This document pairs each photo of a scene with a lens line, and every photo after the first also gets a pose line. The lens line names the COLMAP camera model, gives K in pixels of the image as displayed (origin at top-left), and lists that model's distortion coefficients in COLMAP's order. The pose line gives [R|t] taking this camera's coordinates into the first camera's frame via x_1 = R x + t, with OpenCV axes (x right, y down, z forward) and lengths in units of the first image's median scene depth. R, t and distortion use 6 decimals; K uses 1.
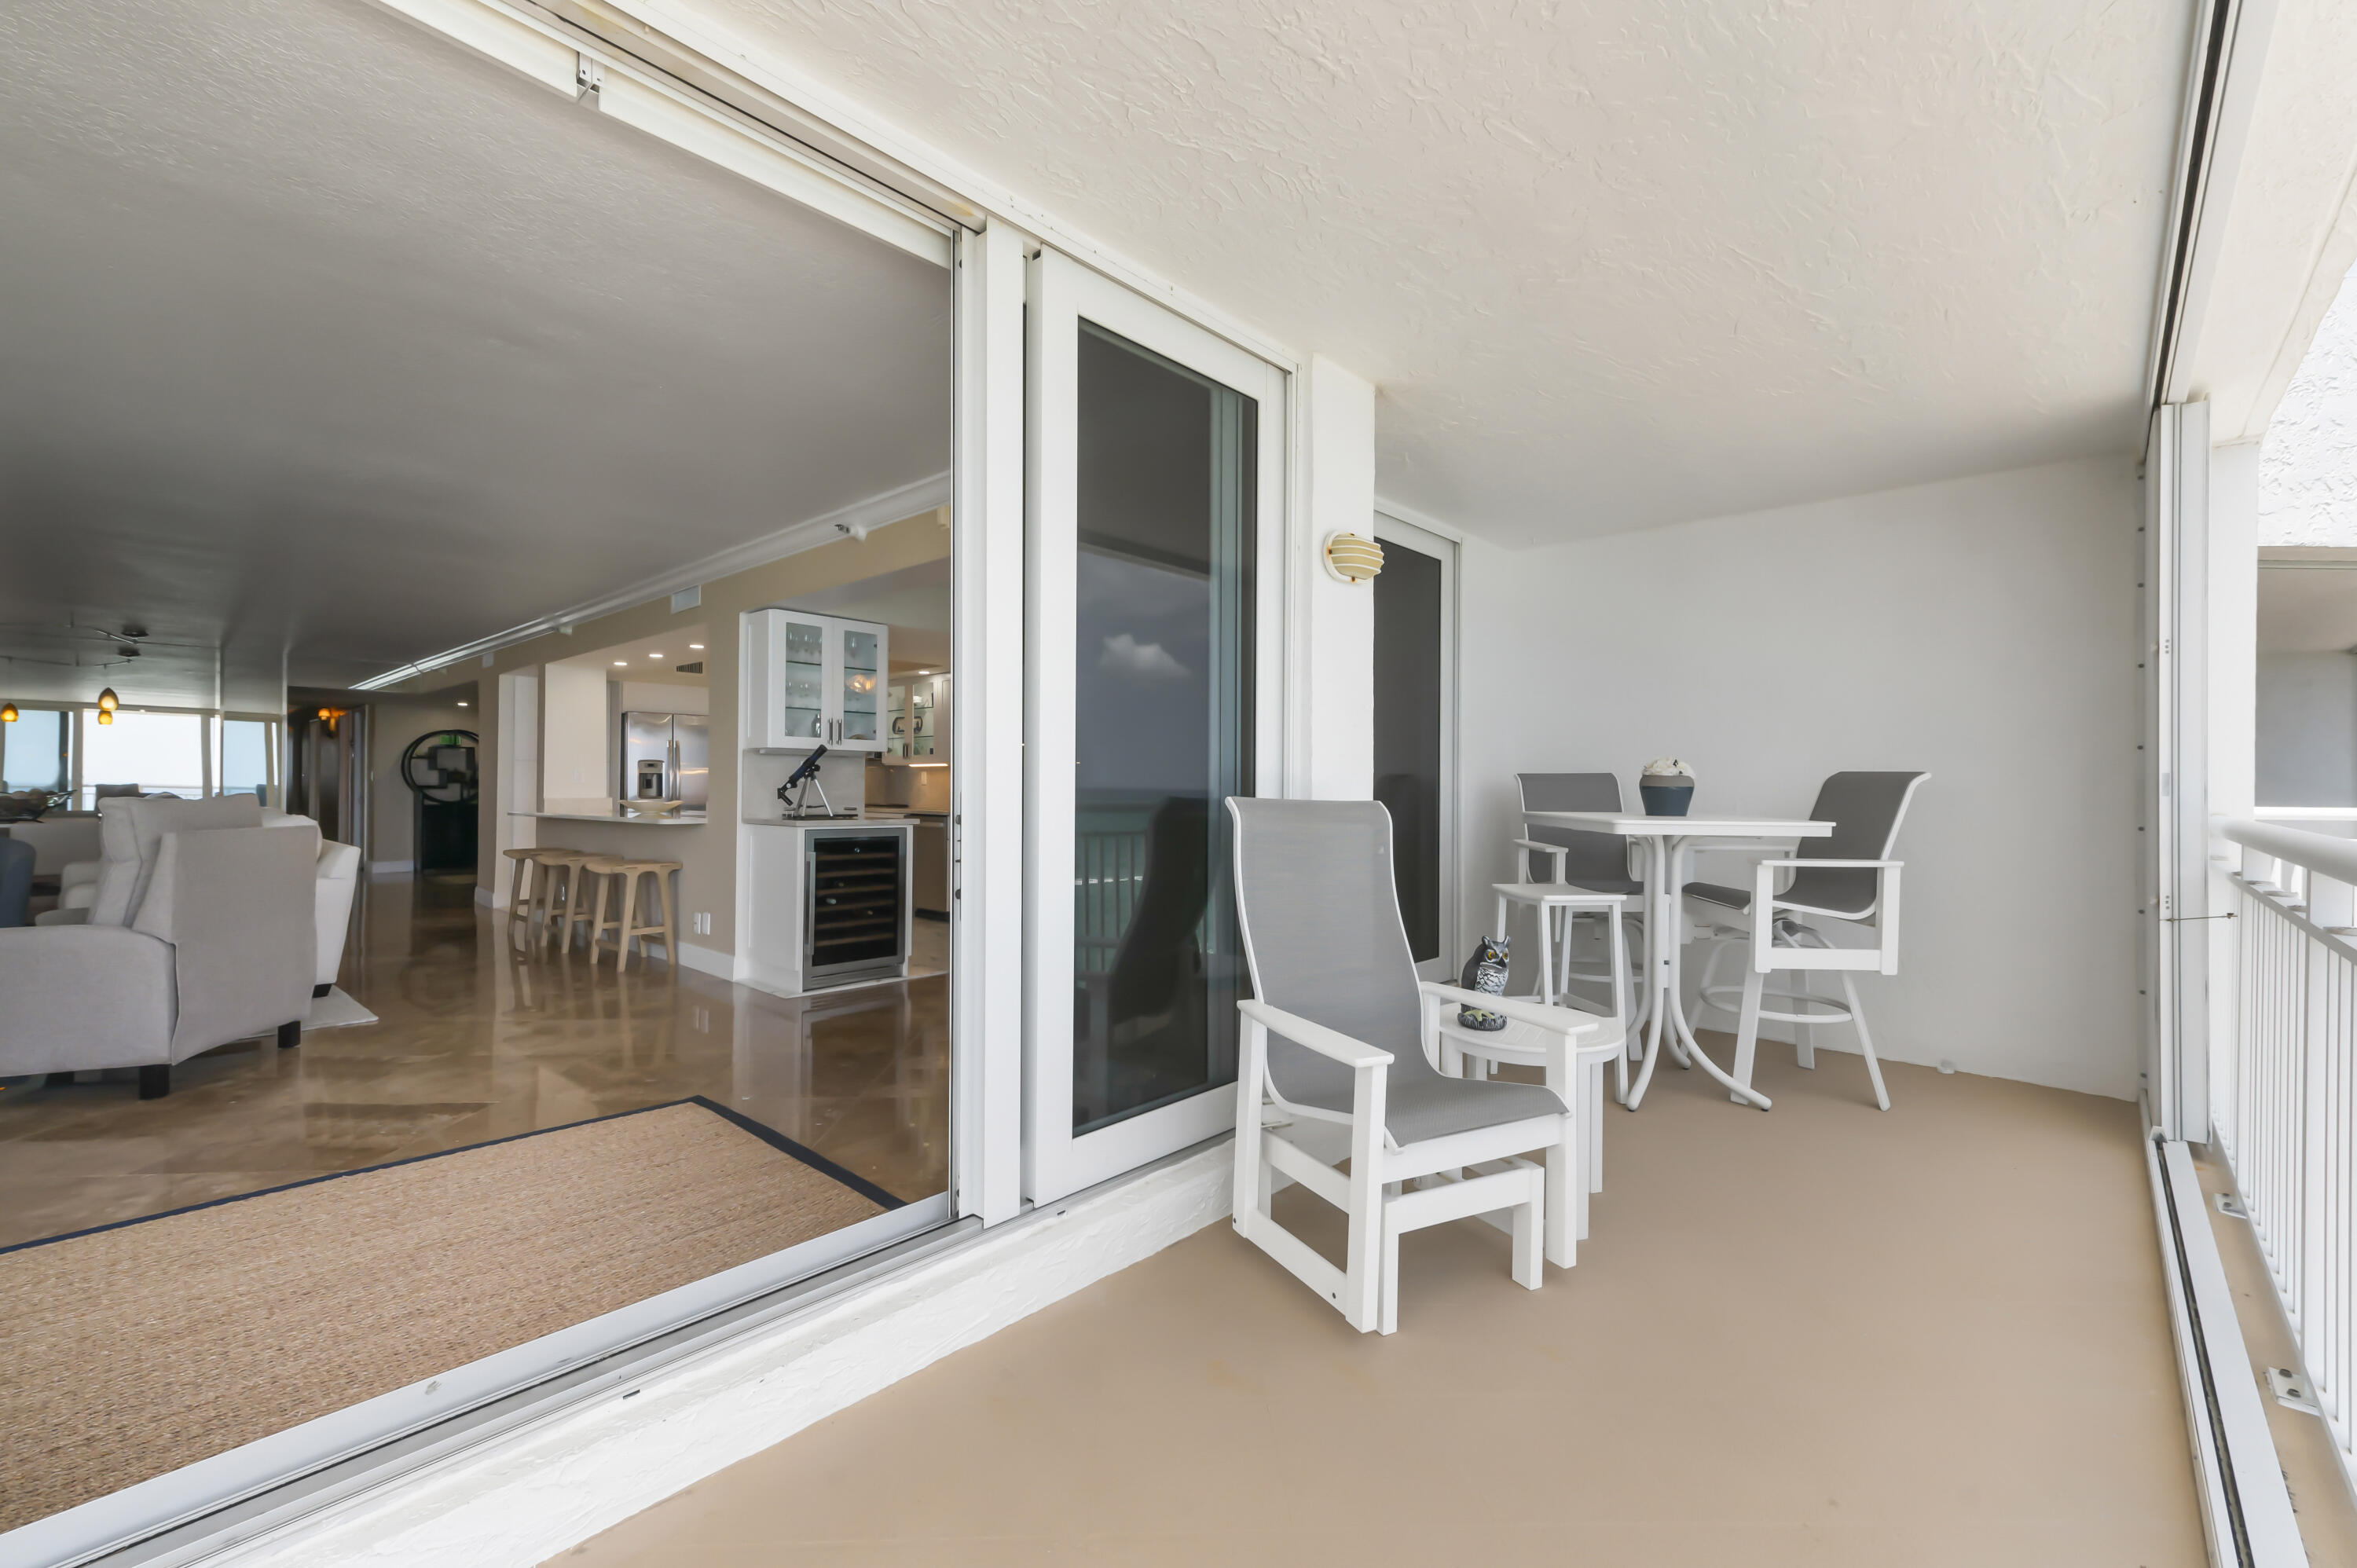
lens RADIAL K [[984.7, 0, 1178.6], [0, 984.7, 778.5], [0, 0, 1]] dist [0.023515, -0.000013]
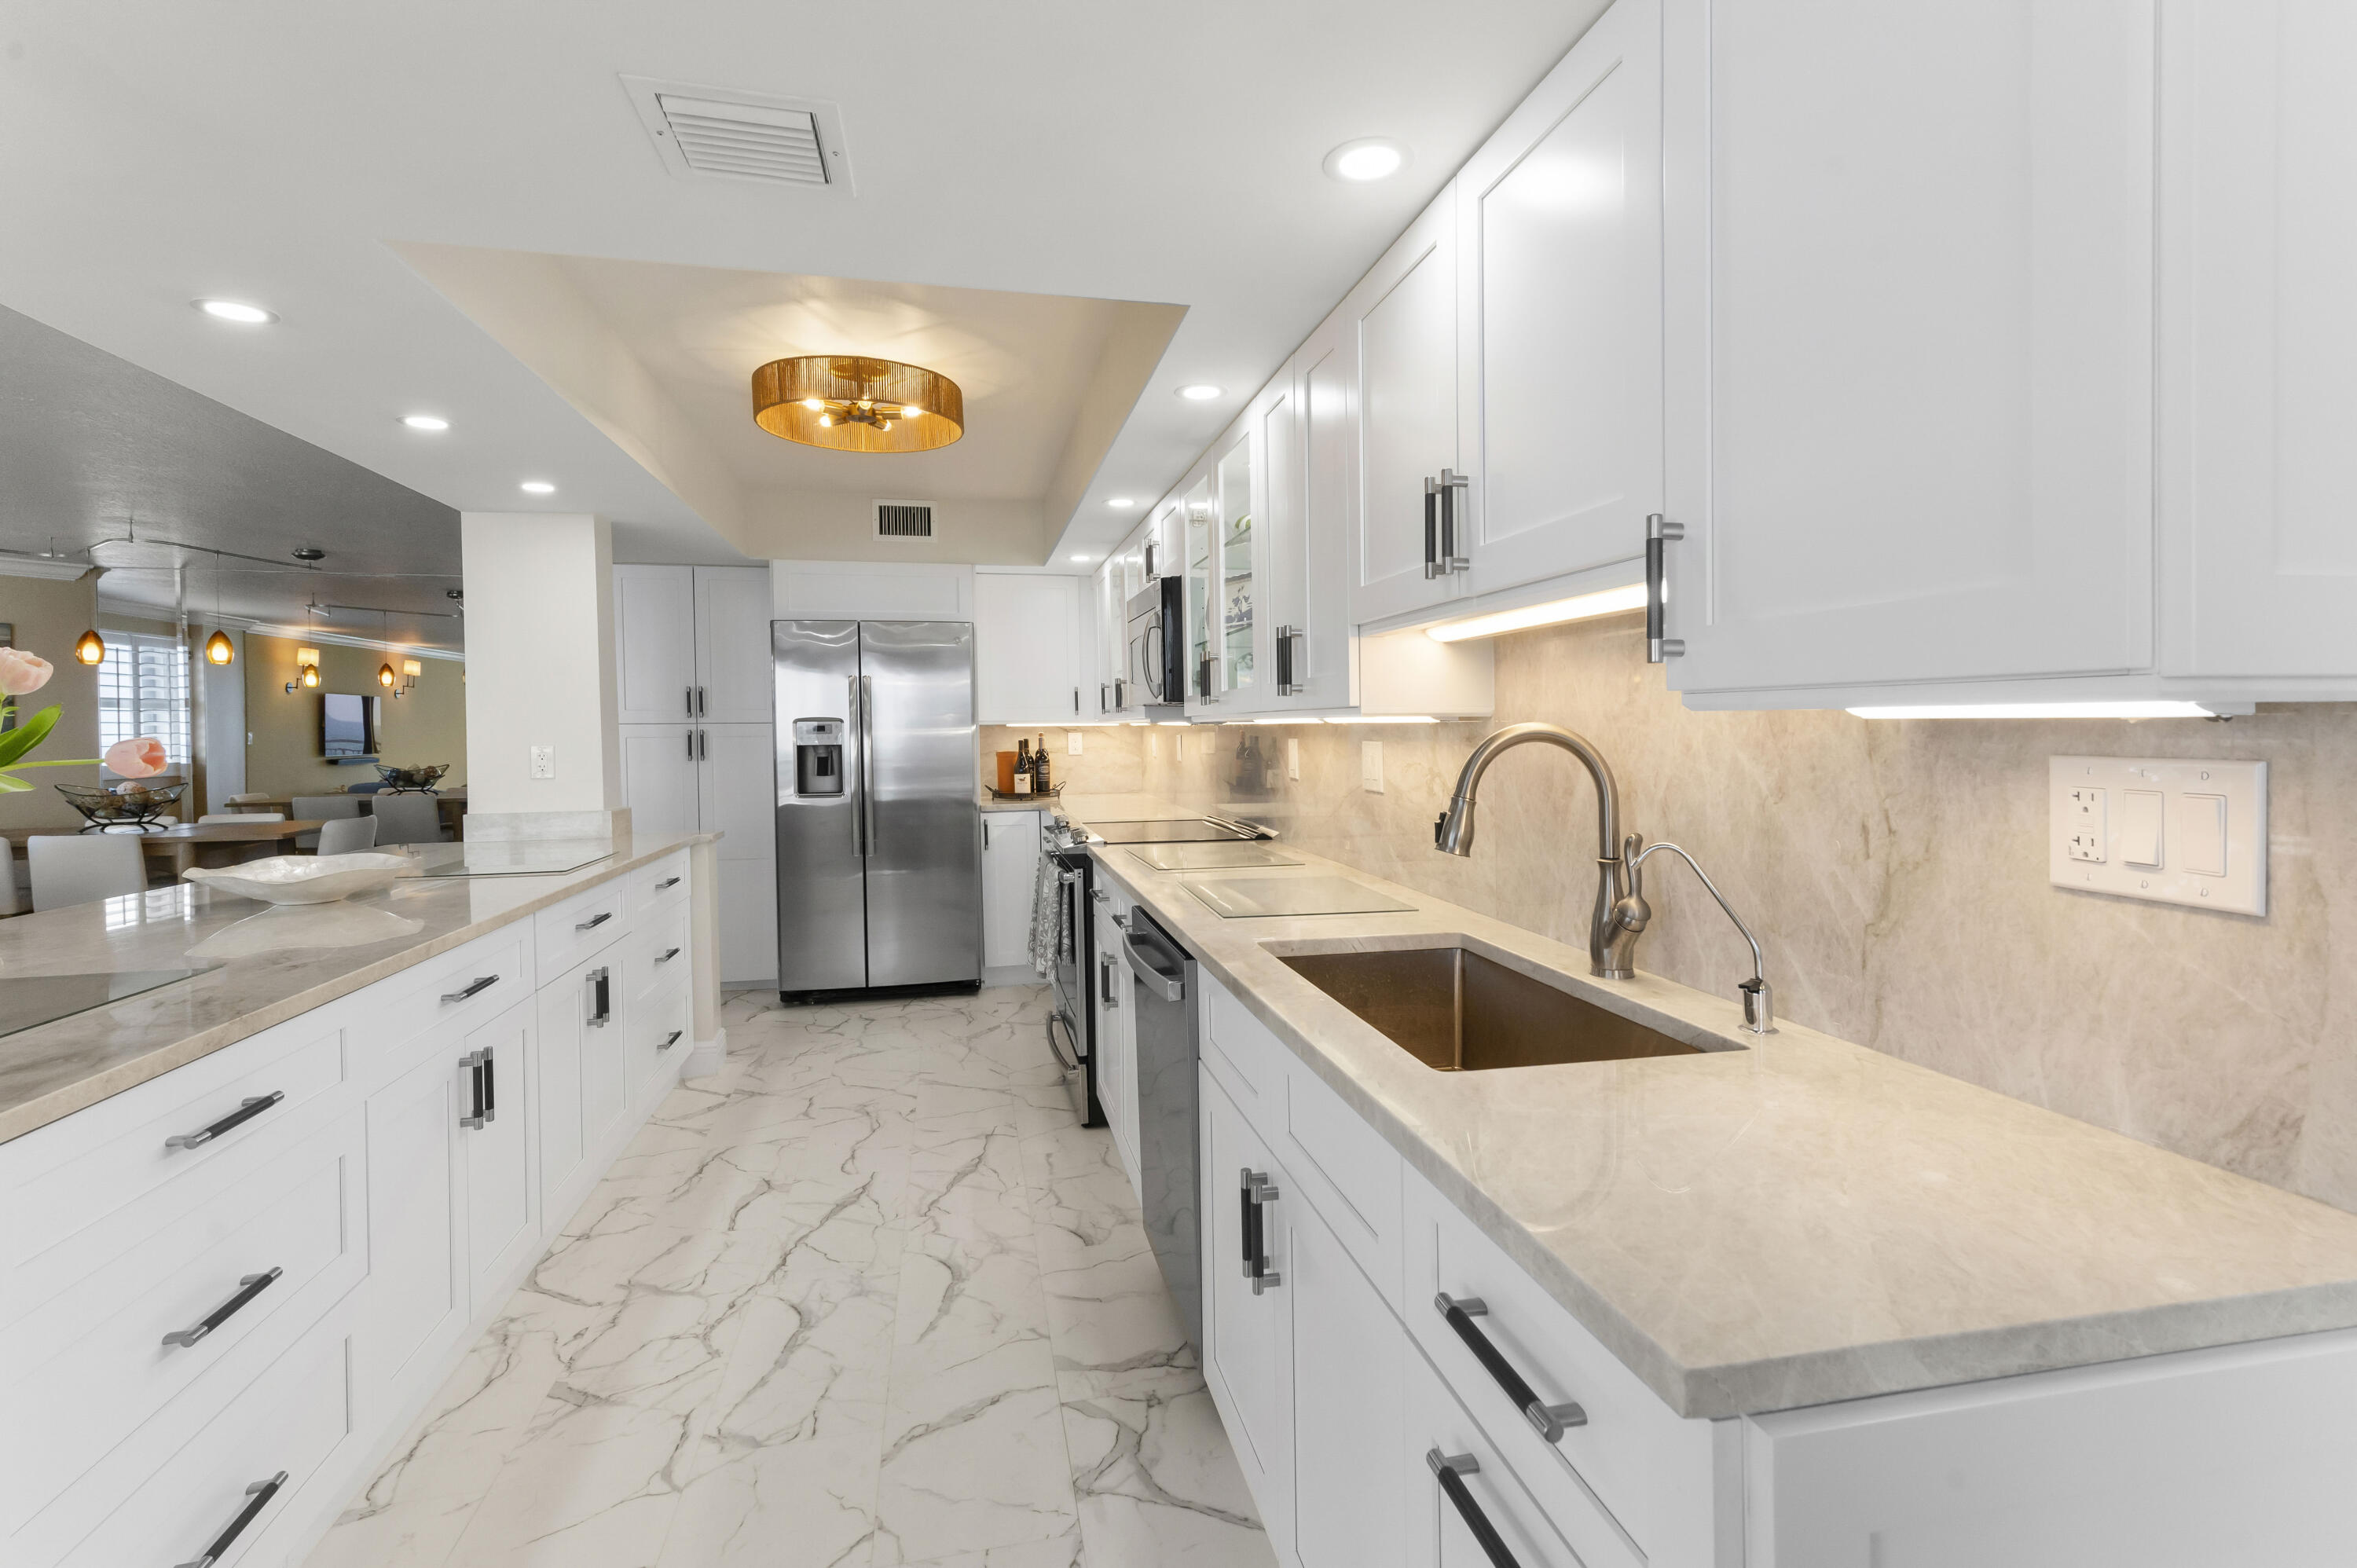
lens RADIAL K [[1078.3, 0, 1183.7], [0, 1078.3, 729.8], [0, 0, 1]] dist [0.020292, -0.000090]
pose [[0.816839, -0.010958, -0.576762, -0.108071], [0.018933, 0.999790, 0.007818, -0.019646], [0.576556, -0.017306, 0.816875, 0.955172]]
